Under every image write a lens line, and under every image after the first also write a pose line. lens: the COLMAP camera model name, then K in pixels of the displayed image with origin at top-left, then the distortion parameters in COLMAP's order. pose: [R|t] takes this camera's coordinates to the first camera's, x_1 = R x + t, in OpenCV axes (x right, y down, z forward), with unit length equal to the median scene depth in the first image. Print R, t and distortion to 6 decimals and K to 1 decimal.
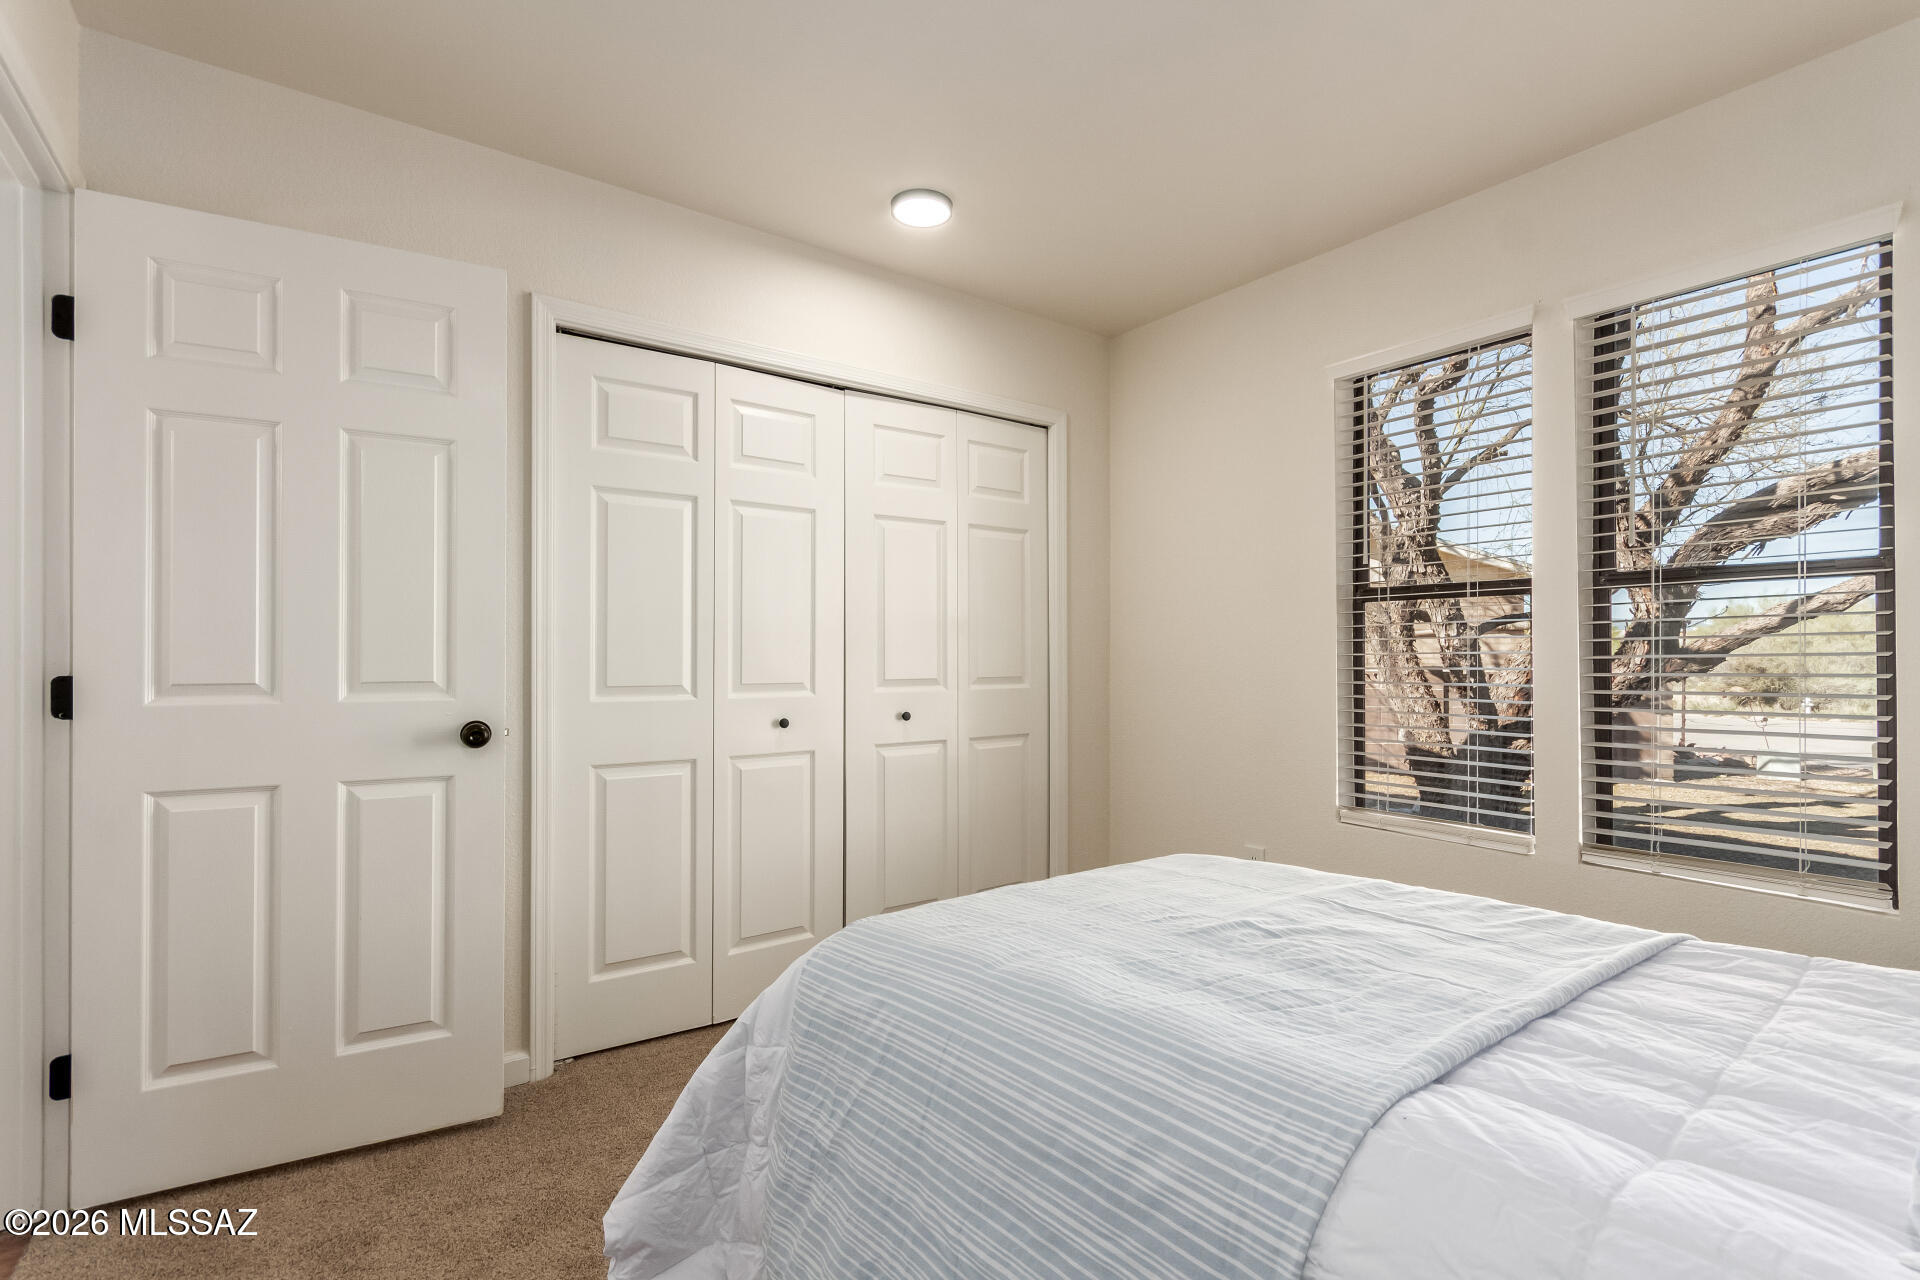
lens RADIAL K [[929.5, 0, 962.0], [0, 929.5, 649.1], [0, 0, 1]] dist [0.000623, -0.000050]
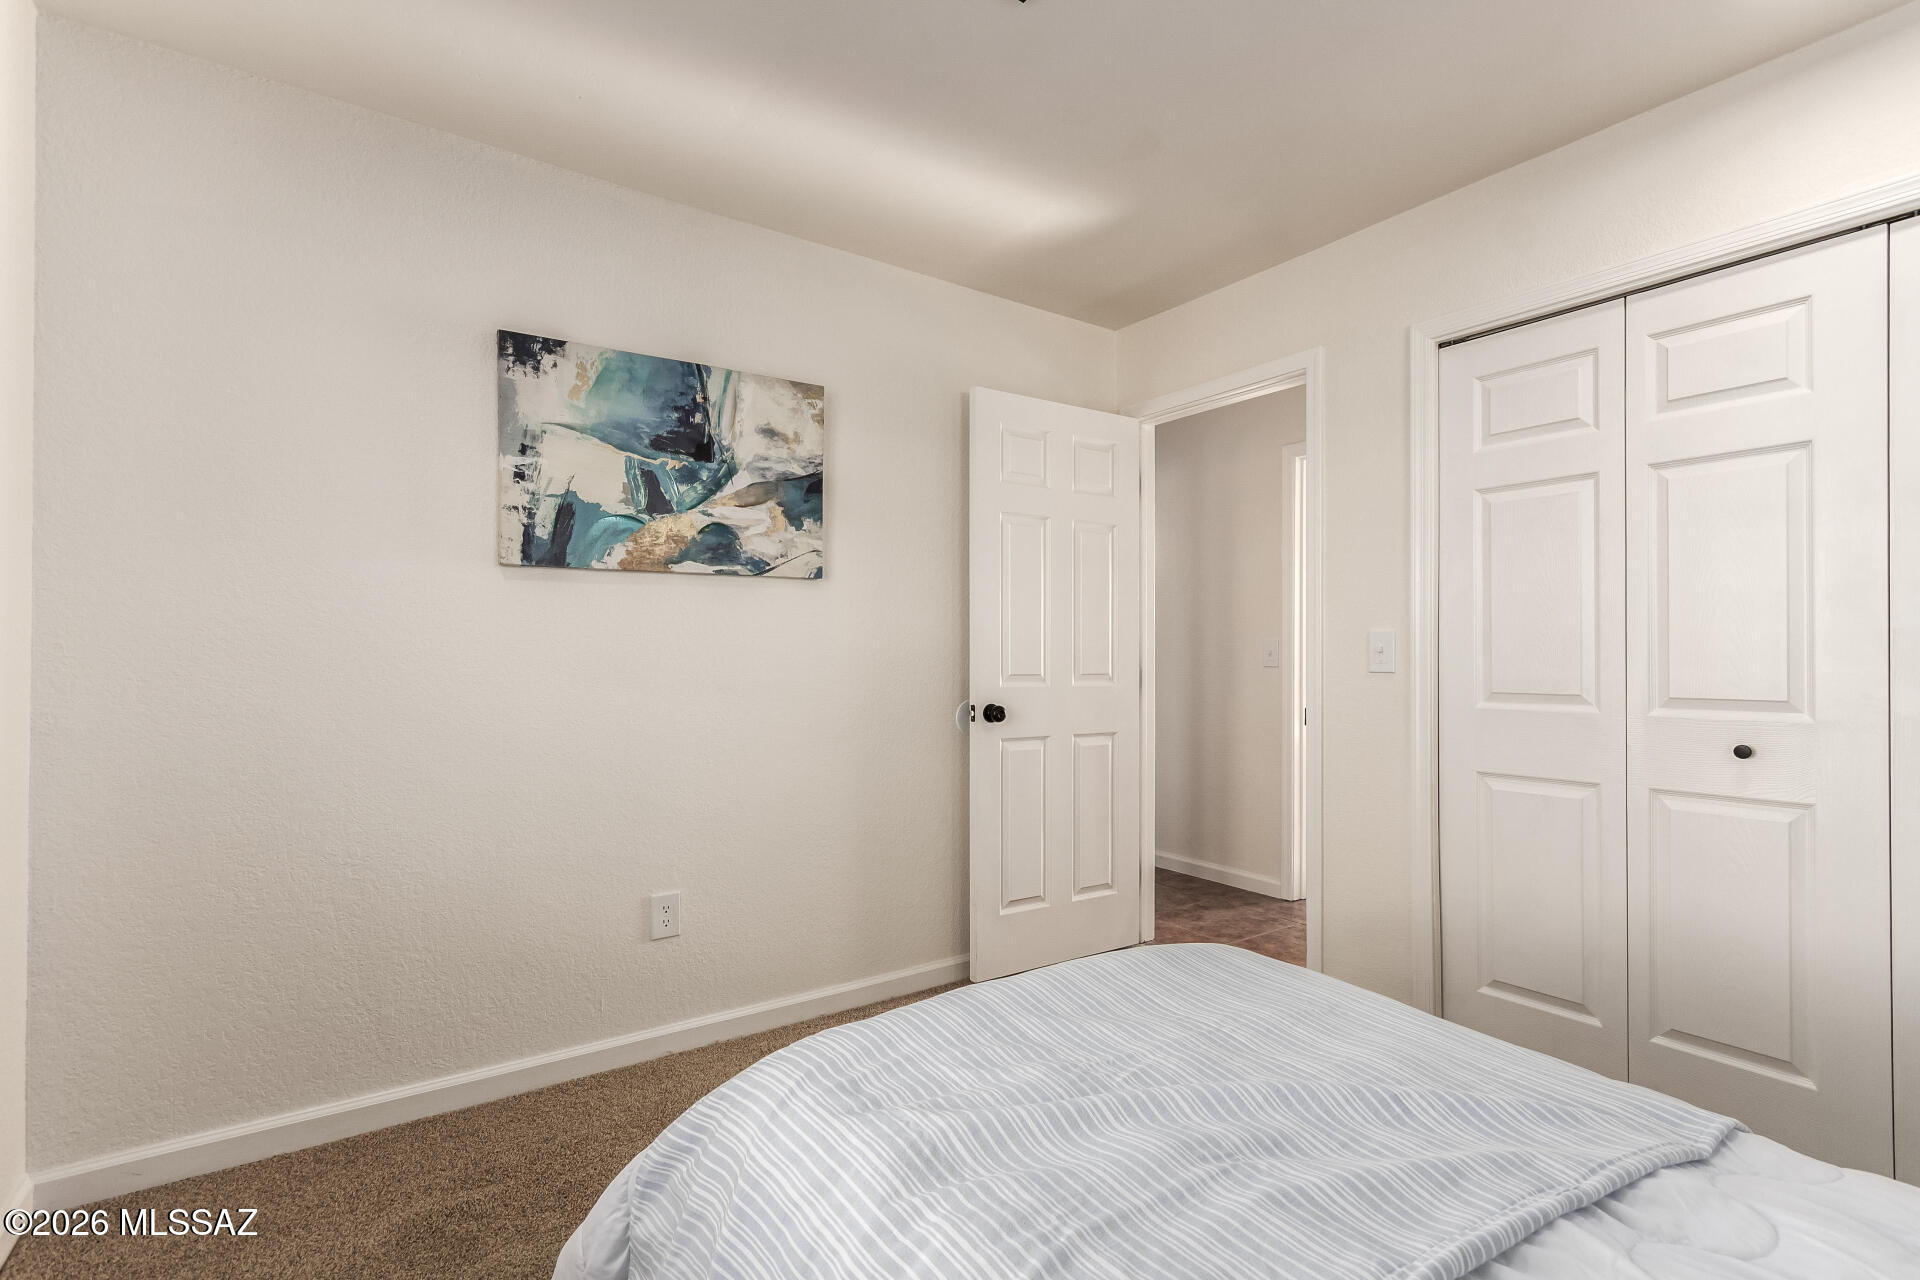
lens RADIAL K [[893.6, 0, 971.4], [0, 893.6, 652.8], [0, 0, 1]] dist [-0.000516, -0.000198]
pose [[-0.022609, -0.010765, -0.999686, 0.535844], [0.027426, 0.999559, -0.011384, -0.005059], [0.999368, -0.027675, -0.022304, 0.444946]]
